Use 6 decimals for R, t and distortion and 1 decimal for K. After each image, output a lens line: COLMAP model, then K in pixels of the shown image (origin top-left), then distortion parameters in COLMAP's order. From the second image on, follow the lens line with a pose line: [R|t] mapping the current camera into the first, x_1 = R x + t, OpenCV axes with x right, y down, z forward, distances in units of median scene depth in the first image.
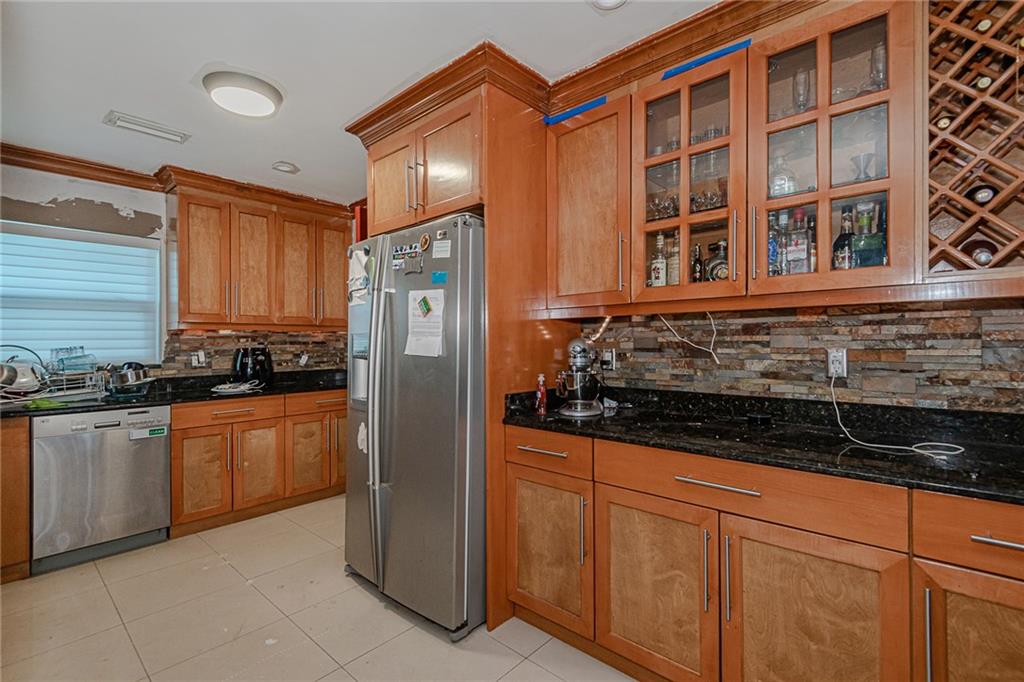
lens RADIAL K [[473.2, 0, 514.6], [0, 473.2, 340.9], [0, 0, 1]] dist [-0.004491, -0.000728]
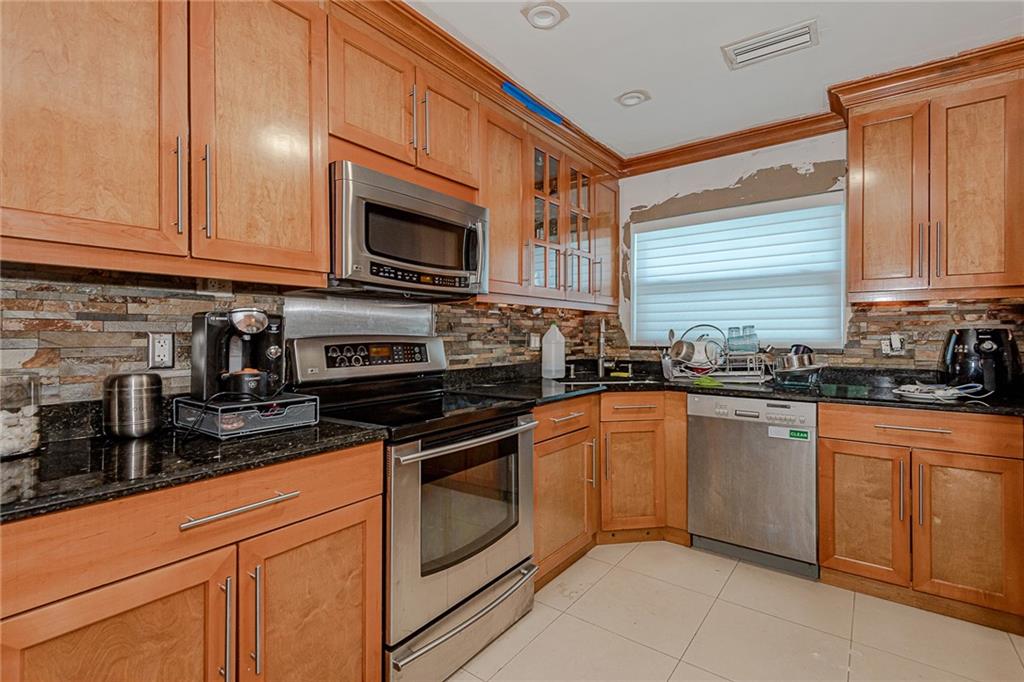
lens RADIAL K [[473.2, 0, 516.4], [0, 473.2, 330.2], [0, 0, 1]] dist [-0.004491, -0.000728]
pose [[0.100027, 0.001396, -0.994984, -0.027738], [0.000135, 0.999999, 0.001416, 0.016765], [0.994985, -0.000276, 0.100027, 0.393903]]
